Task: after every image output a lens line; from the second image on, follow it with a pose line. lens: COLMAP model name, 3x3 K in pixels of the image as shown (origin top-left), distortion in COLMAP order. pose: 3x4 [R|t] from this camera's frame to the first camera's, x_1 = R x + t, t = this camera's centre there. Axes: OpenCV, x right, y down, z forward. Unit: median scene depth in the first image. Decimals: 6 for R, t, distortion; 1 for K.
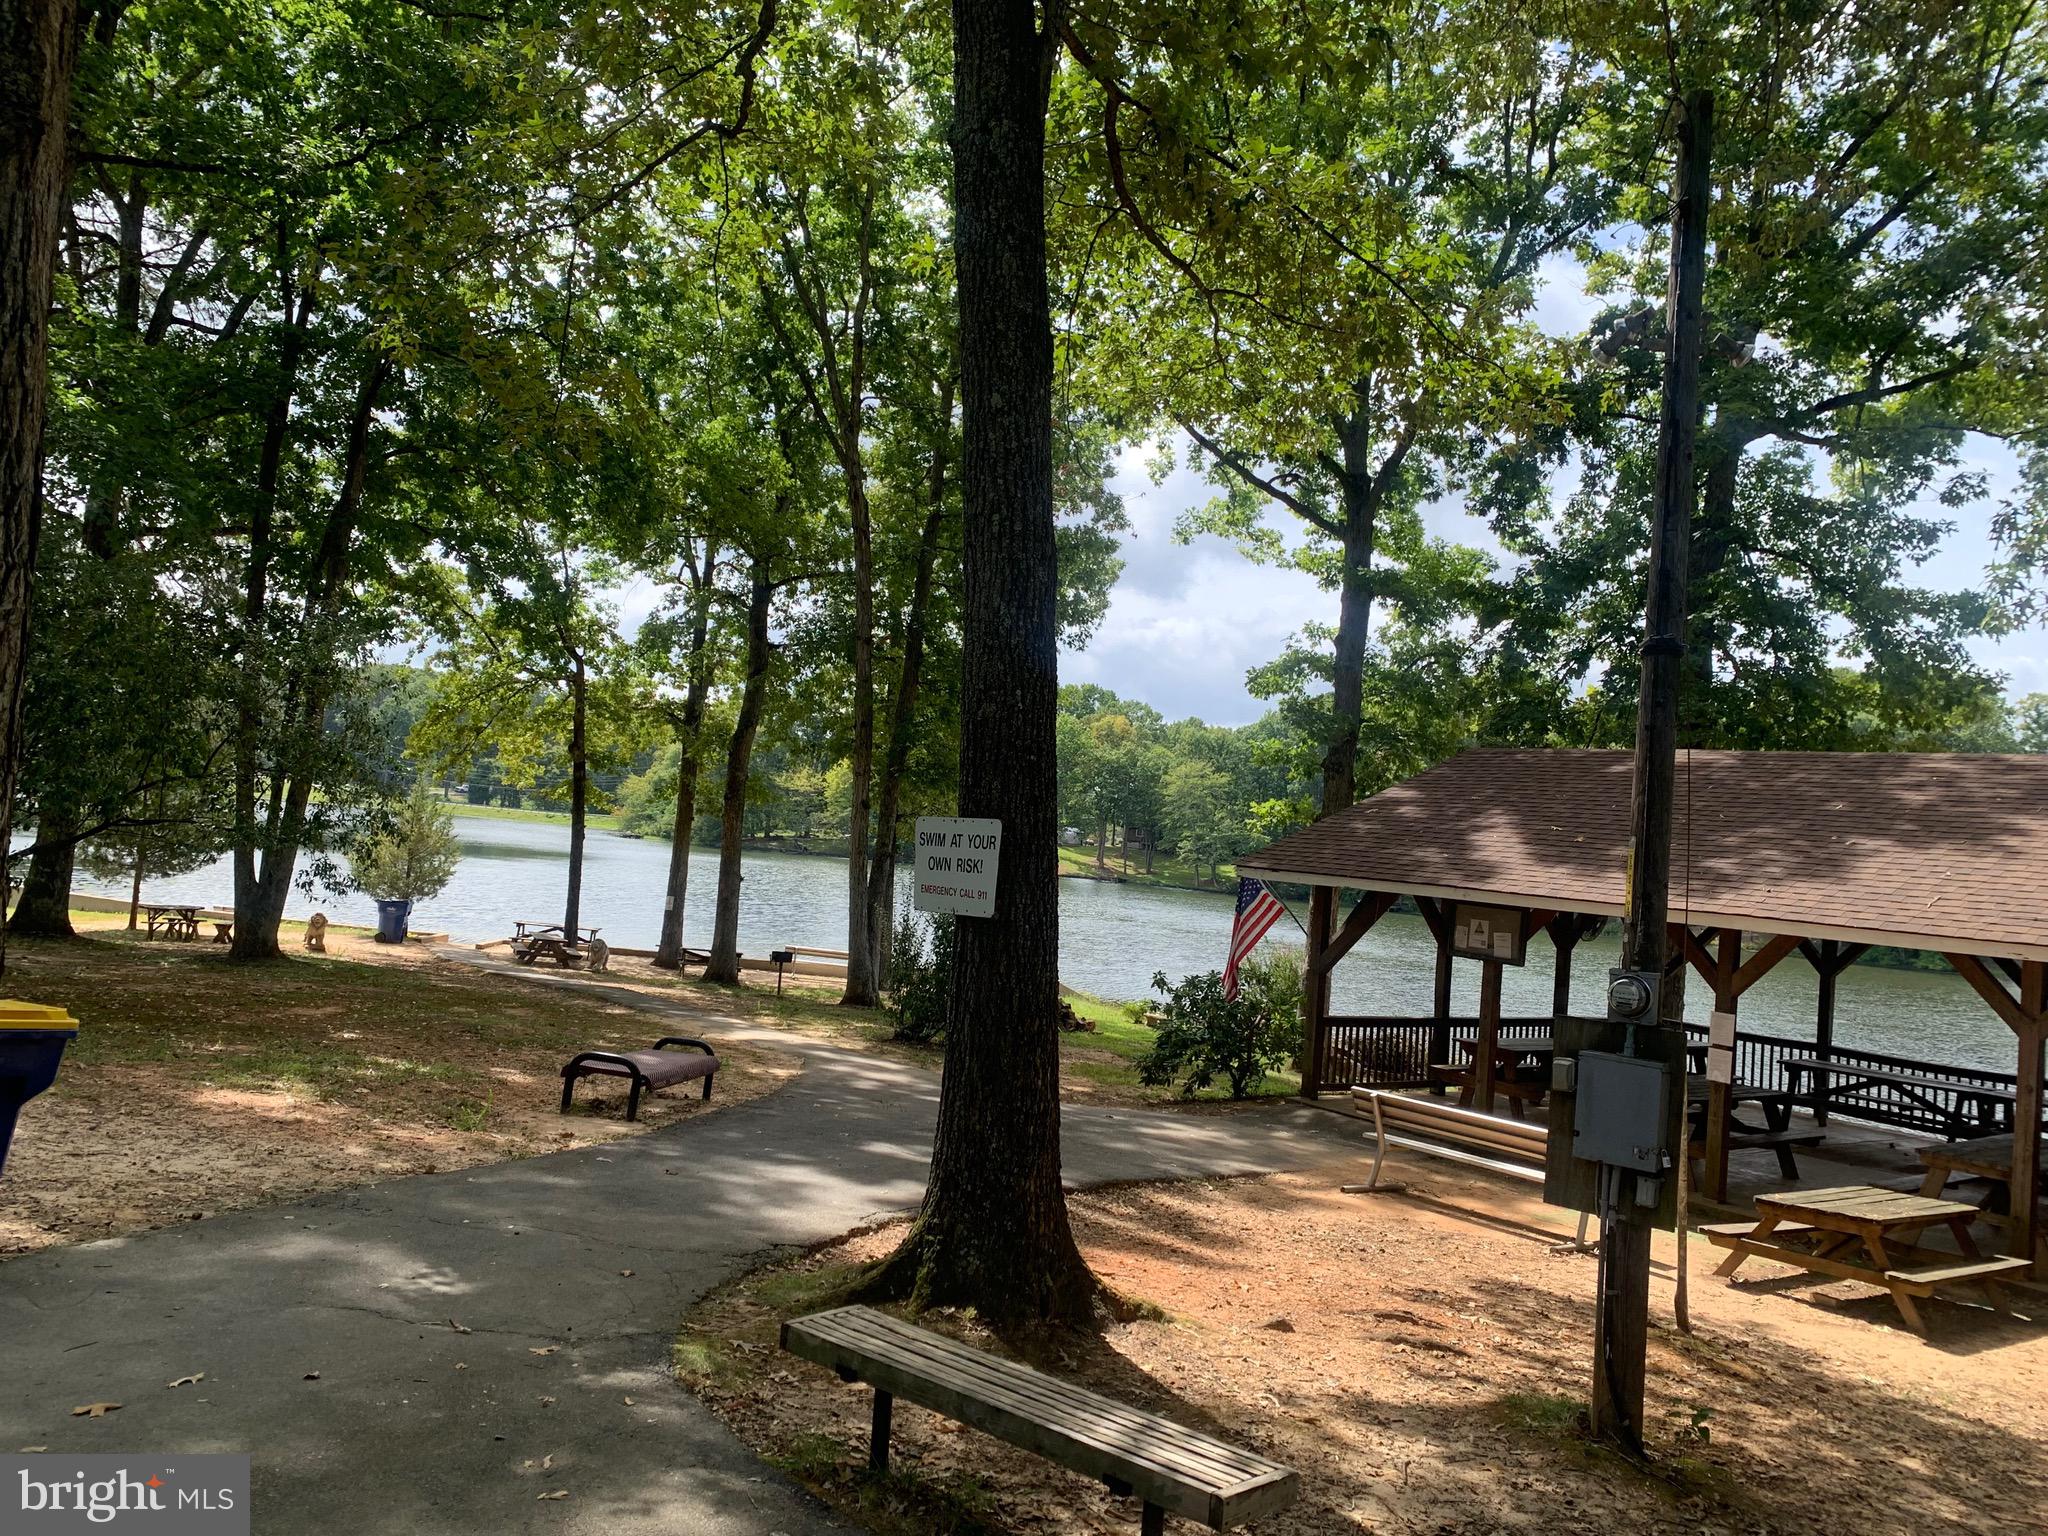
lens RADIAL K [[1568.0, 0, 1001.3], [0, 1568.0, 764.6], [0, 0, 1]] dist [-0.006502, -0.000567]
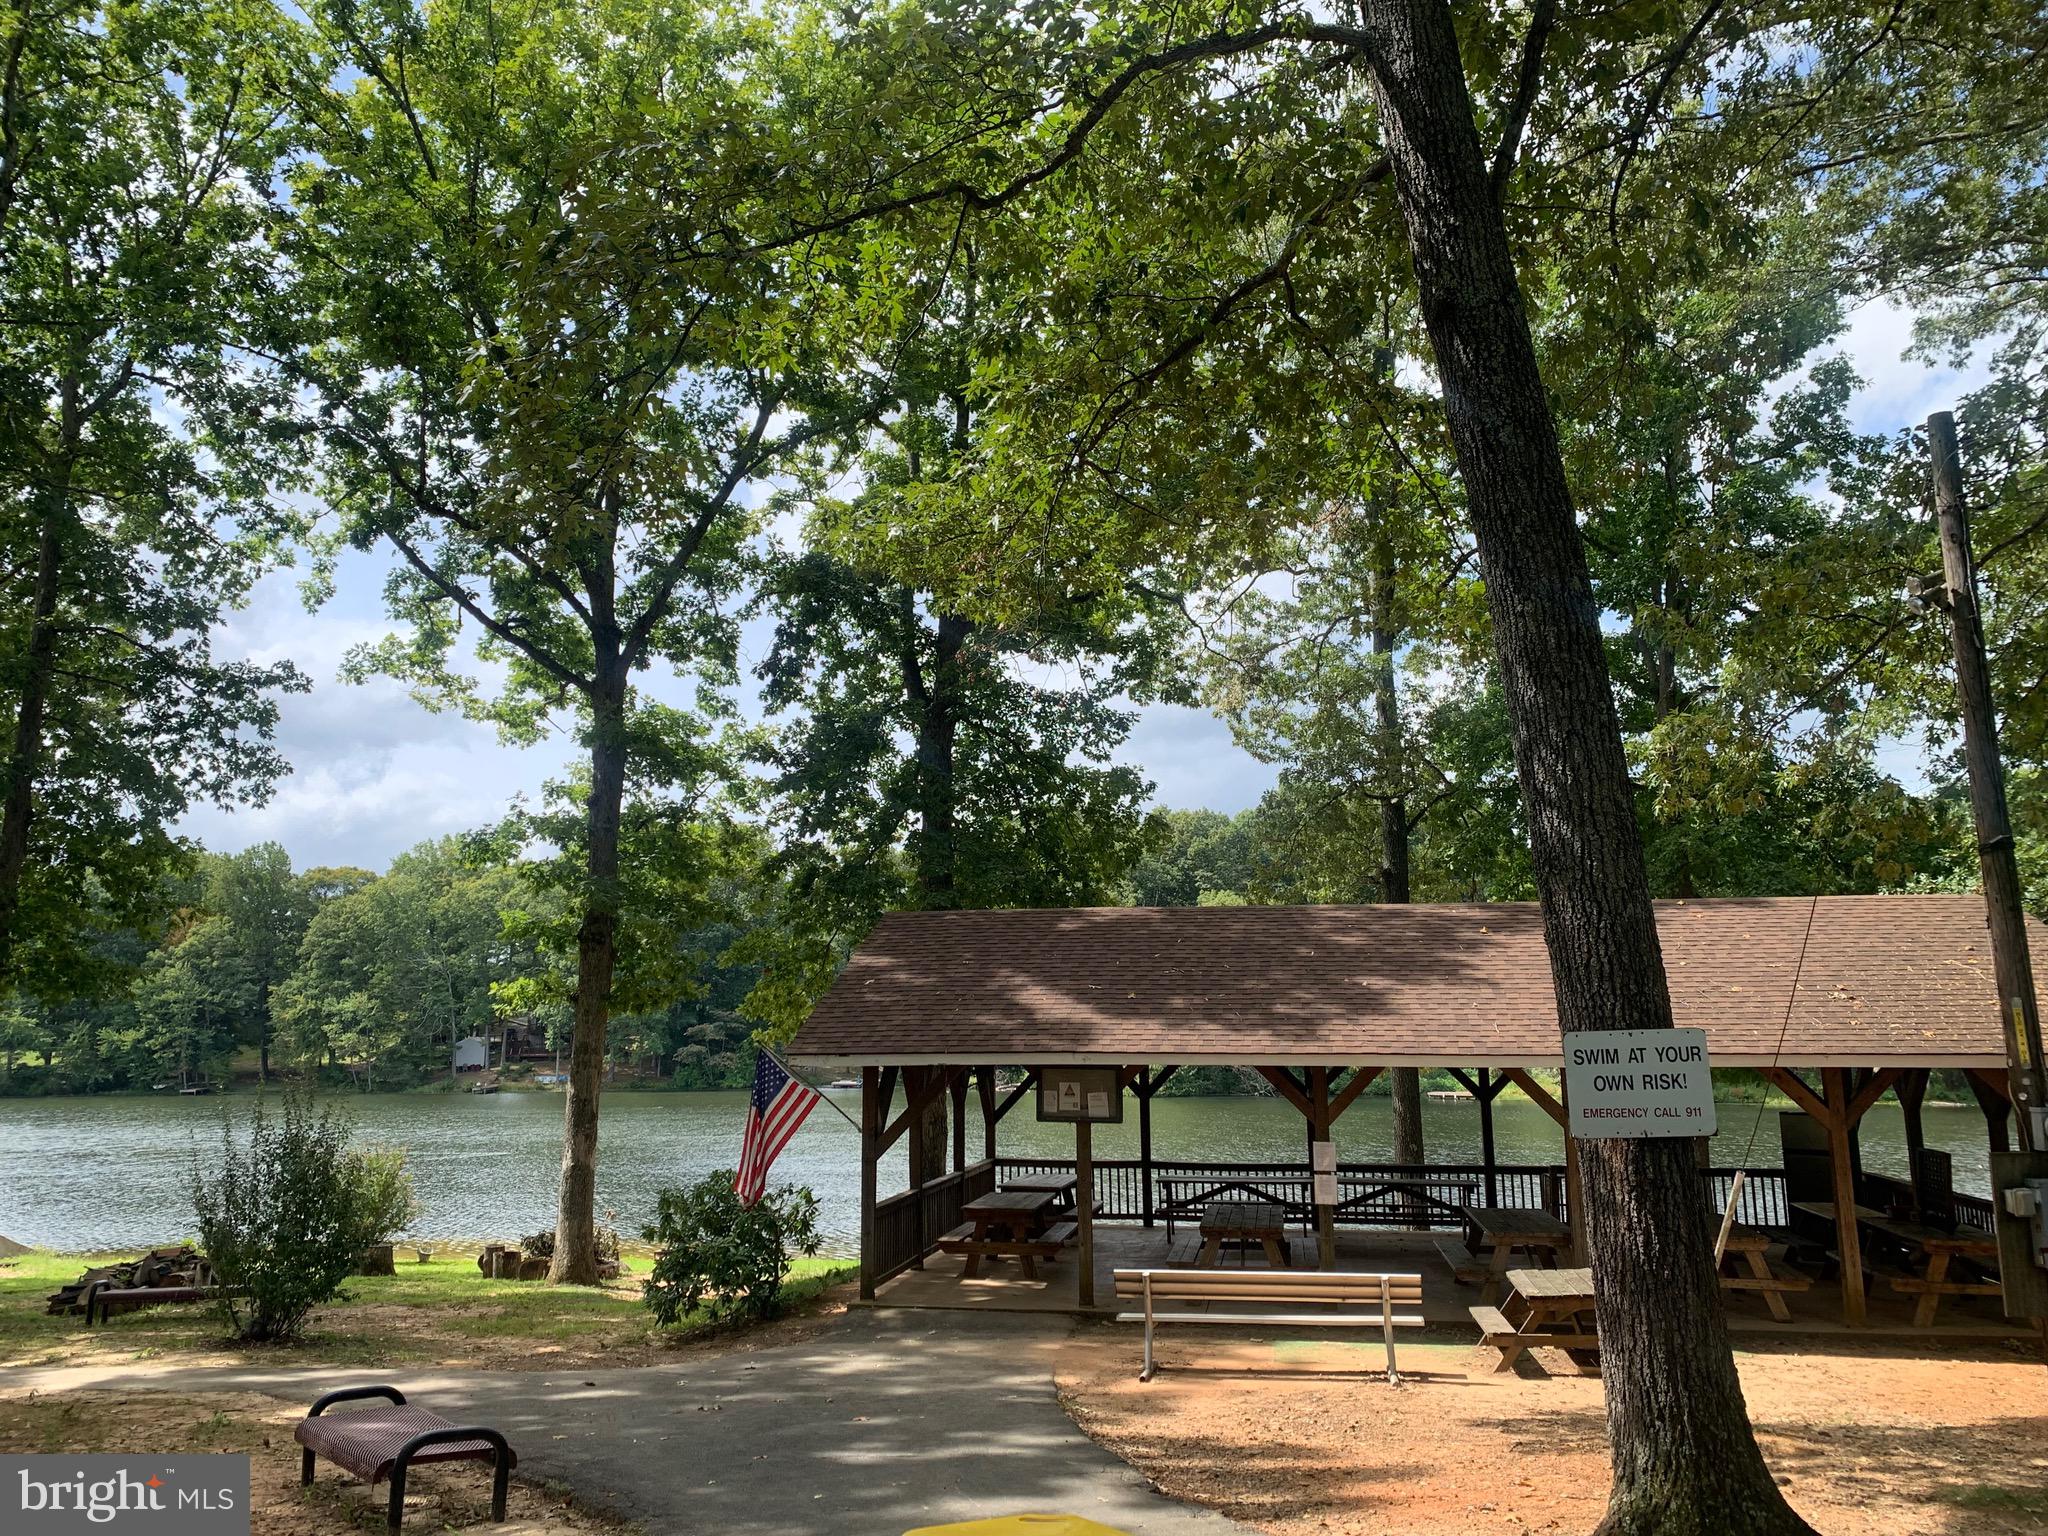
lens RADIAL K [[1568.0, 0, 1001.3], [0, 1568.0, 764.6], [0, 0, 1]] dist [-0.006502, -0.000567]
pose [[0.738320, 0.026906, 0.673913, -0.382251], [0.030522, 0.996847, -0.073239, -0.035764], [-0.673759, 0.074643, 0.735171, 0.211218]]
